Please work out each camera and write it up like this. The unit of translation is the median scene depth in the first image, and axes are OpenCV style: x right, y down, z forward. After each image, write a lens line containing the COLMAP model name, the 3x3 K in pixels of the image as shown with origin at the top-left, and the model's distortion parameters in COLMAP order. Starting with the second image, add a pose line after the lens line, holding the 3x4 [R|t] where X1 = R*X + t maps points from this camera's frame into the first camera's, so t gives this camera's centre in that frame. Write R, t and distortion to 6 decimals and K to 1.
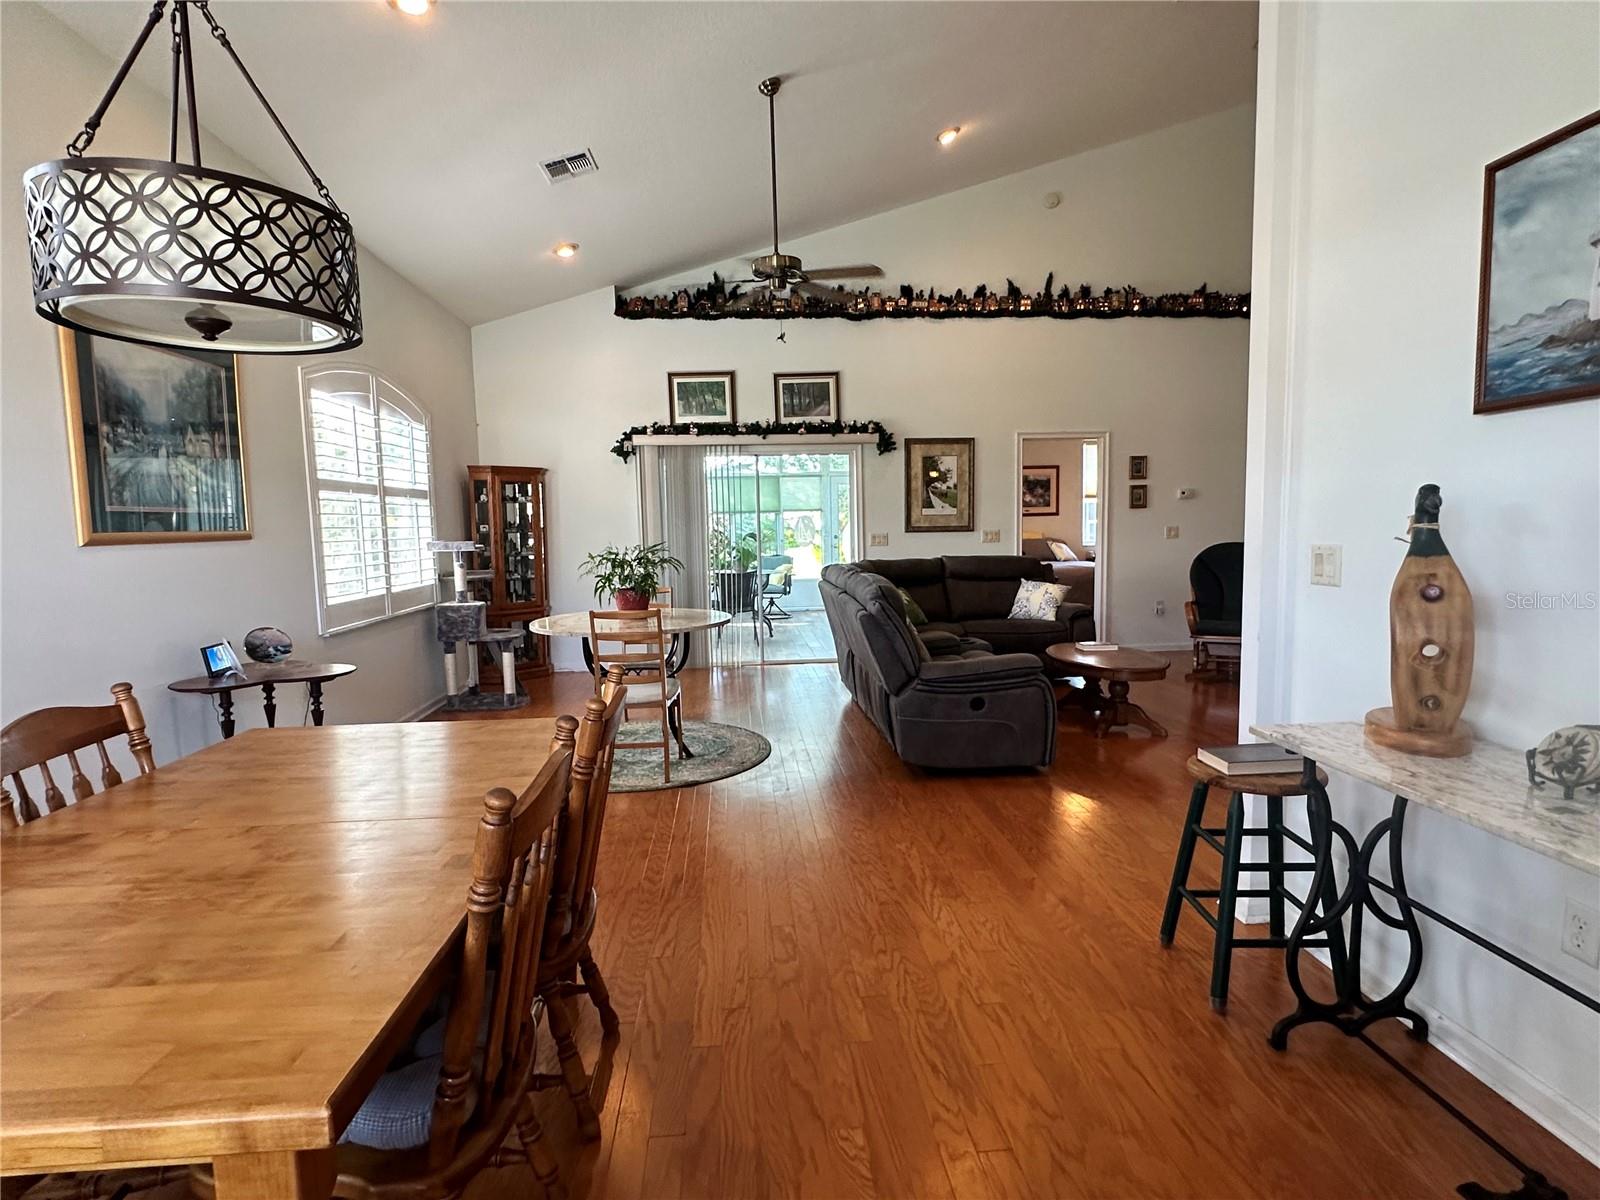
lens RADIAL K [[851.1, 0, 802.0], [0, 851.1, 608.3], [0, 0, 1]] dist [0.000189, -0.000709]
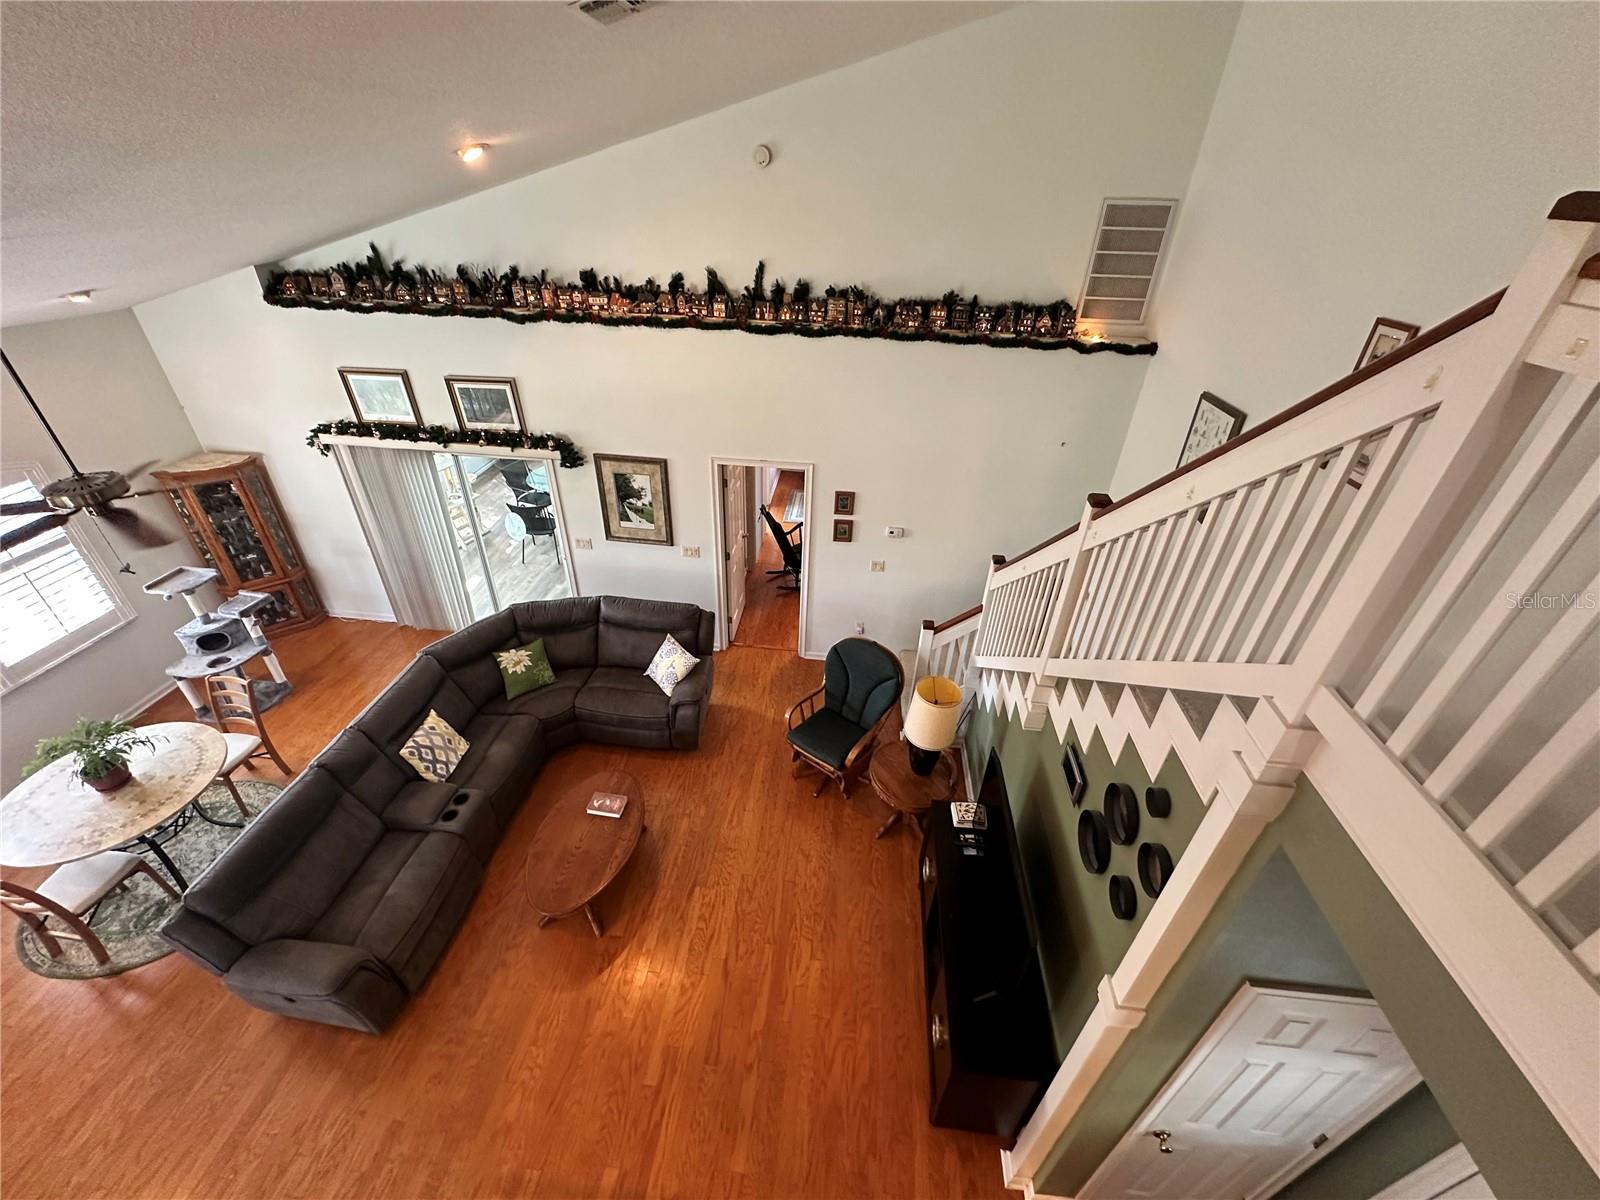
lens RADIAL K [[637.8, 0, 802.7], [0, 637.8, 599.1], [0, 0, 1]] dist [-0.001367, 0.000065]
pose [[0.981634, 0.144217, -0.124887, 0.470076], [-0.071317, 0.884572, 0.460918, -0.406532], [0.176944, -0.443546, 0.878611, 0.342065]]
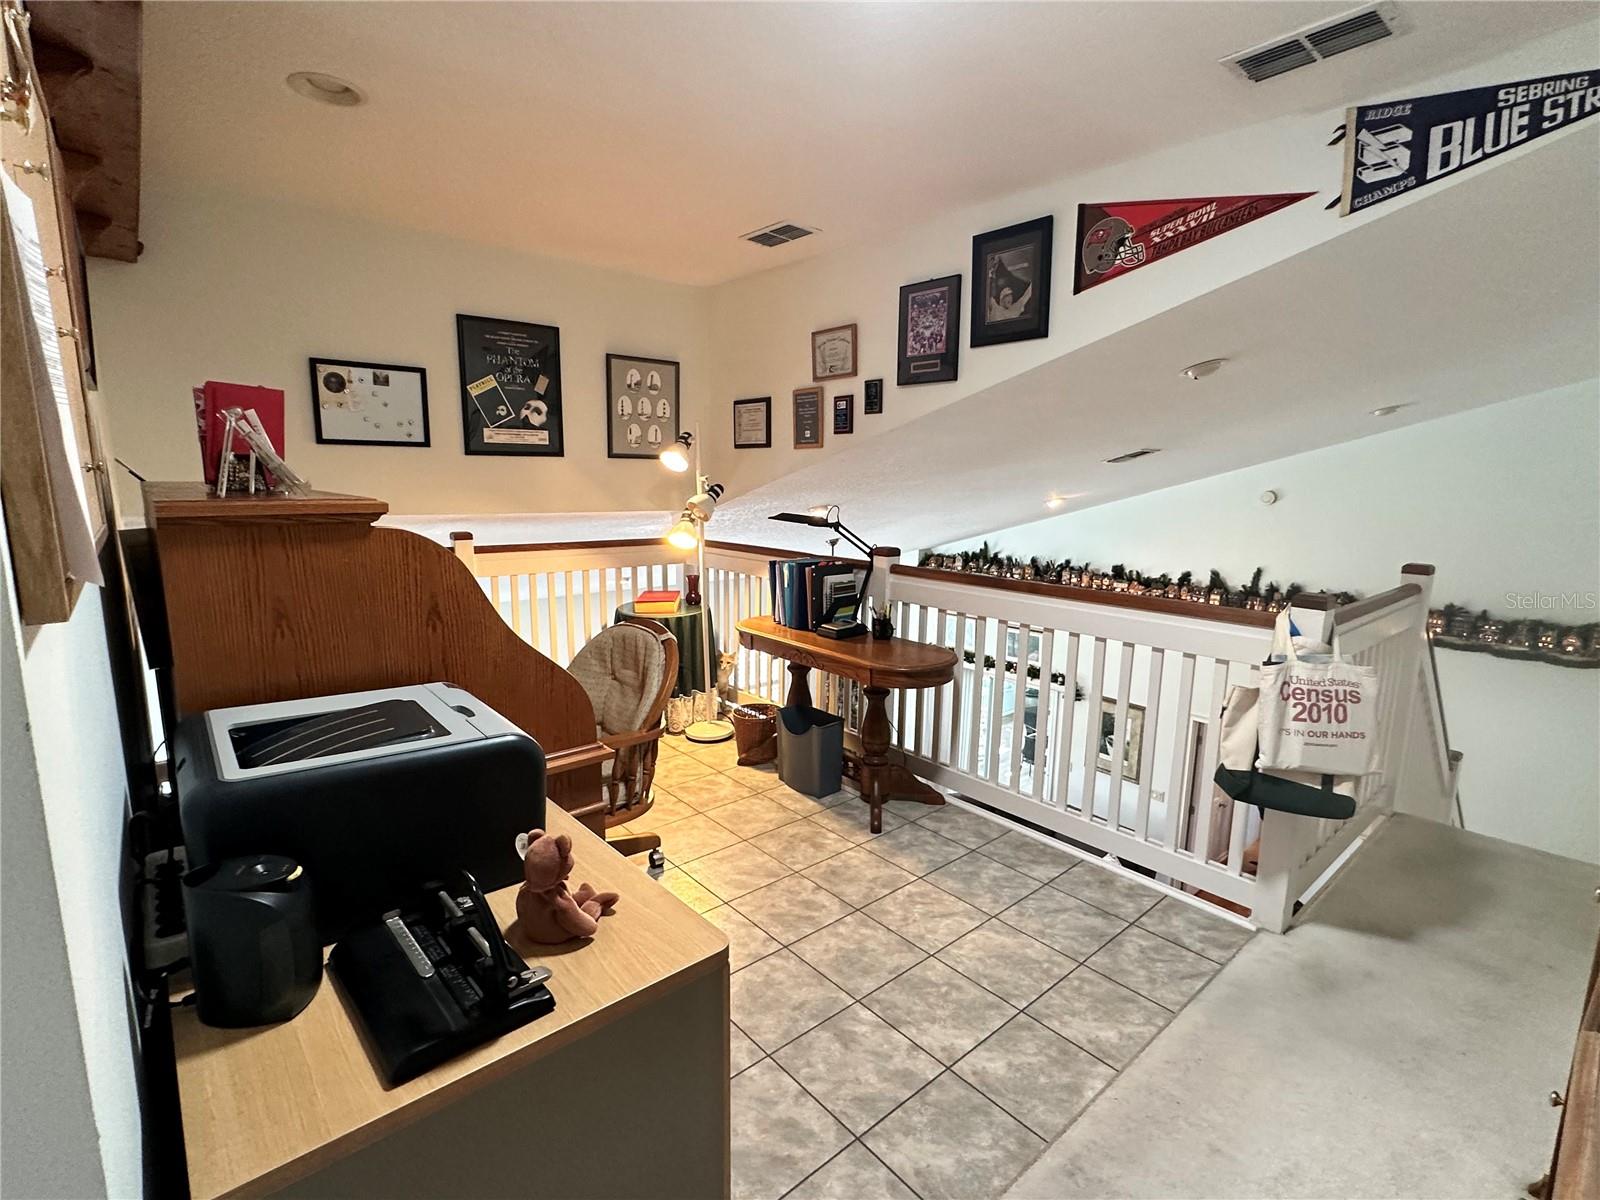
lens RADIAL K [[760.4, 0, 805.4], [0, 760.4, 602.5], [0, 0, 1]] dist [-0.000450, -0.000092]
pose [[0.589903, 0.168604, -0.789675, 0.719839], [-0.108852, 0.985635, 0.129129, -0.426473], [0.800104, 0.009784, 0.599782, 0.027865]]
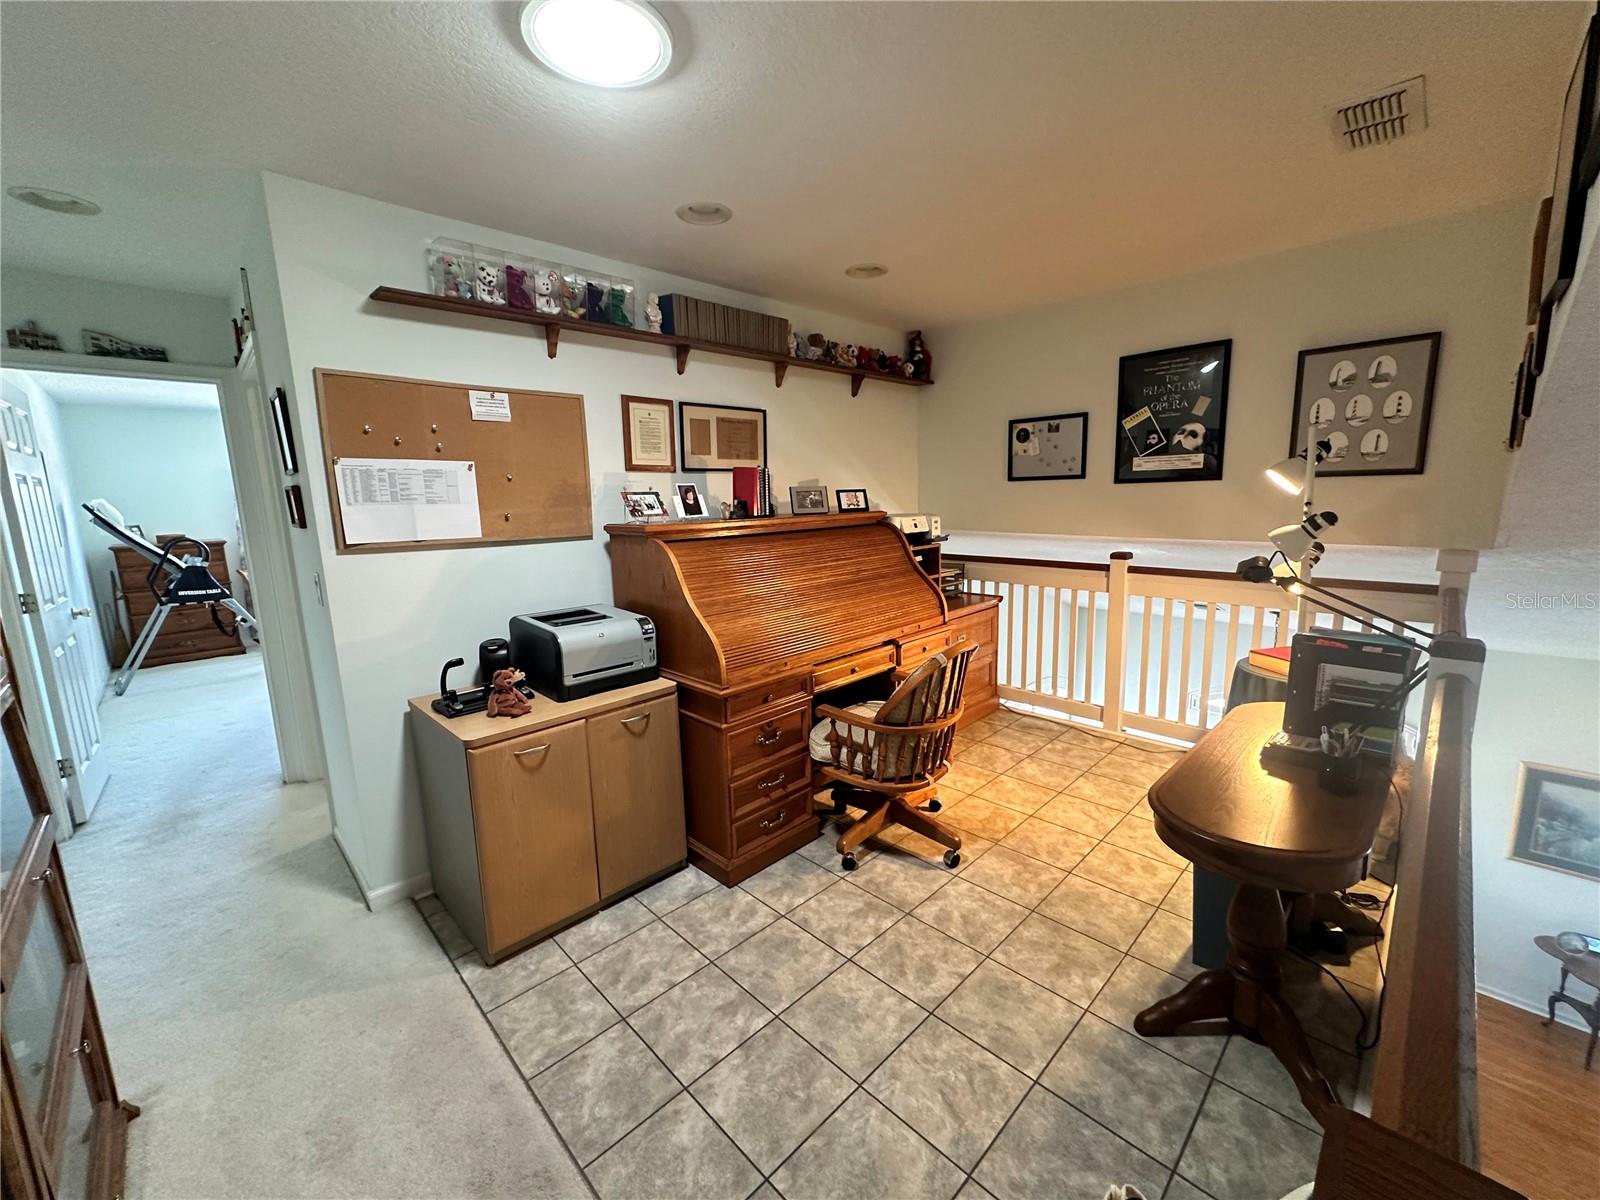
lens RADIAL K [[637.8, 0, 802.7], [0, 637.8, 599.1], [0, 0, 1]] dist [-0.001367, 0.000065]
pose [[-0.766223, 0.147775, -0.625352, 0.662285], [-0.019381, 0.967439, 0.252359, -0.461786], [0.642283, 0.205484, -0.738410, 0.337938]]
